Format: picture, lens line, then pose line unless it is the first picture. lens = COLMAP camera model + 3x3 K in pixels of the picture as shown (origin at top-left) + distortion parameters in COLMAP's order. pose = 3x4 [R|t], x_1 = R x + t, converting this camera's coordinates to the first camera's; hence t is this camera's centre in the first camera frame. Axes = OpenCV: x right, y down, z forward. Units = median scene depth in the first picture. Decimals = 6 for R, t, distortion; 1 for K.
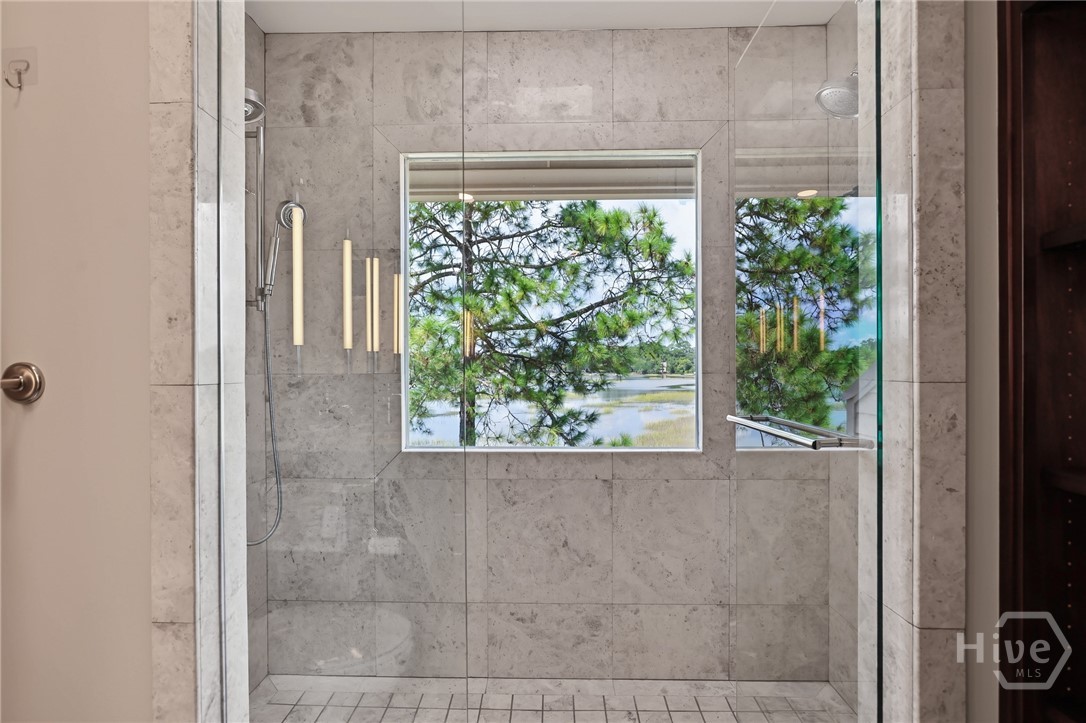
lens RADIAL K [[565.1, 0, 541.5], [0, 565.1, 366.4], [0, 0, 1]] dist [-0.005255, 0.001240]
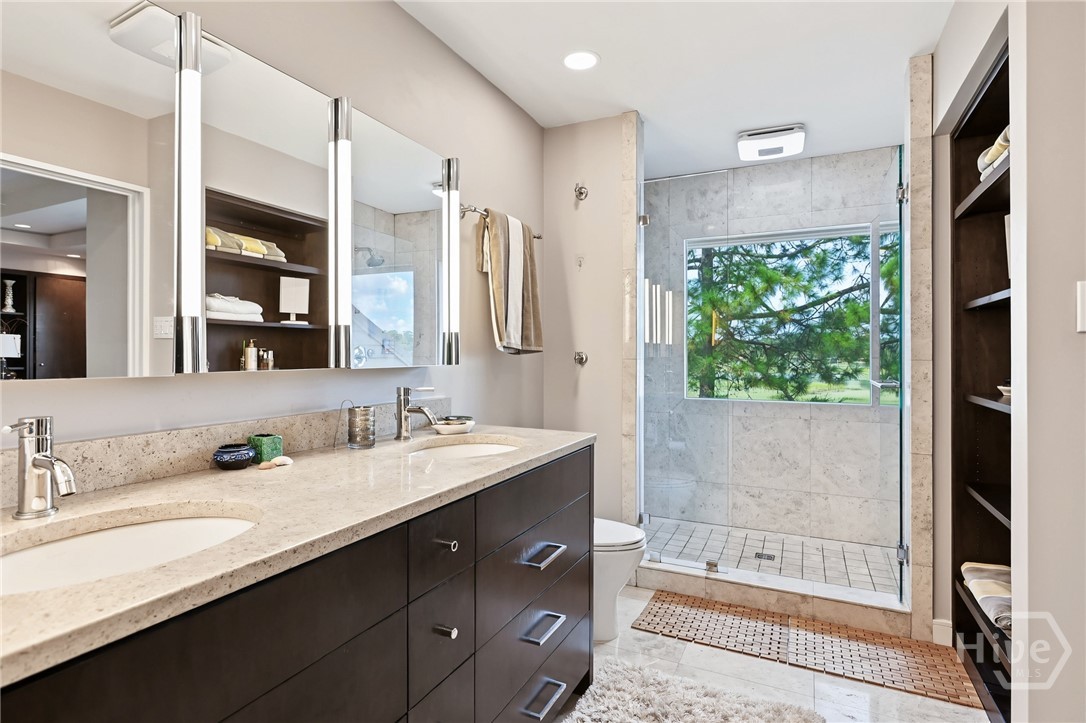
lens RADIAL K [[556.5, 0, 515.1], [0, 556.5, 353.8], [0, 0, 1]] dist [-0.011649, 0.000466]
pose [[0.897344, 0.004148, -0.441313, 0.061747], [-0.003631, 0.999991, 0.002016, -0.000444], [0.441318, -0.000207, 0.897351, -0.897350]]
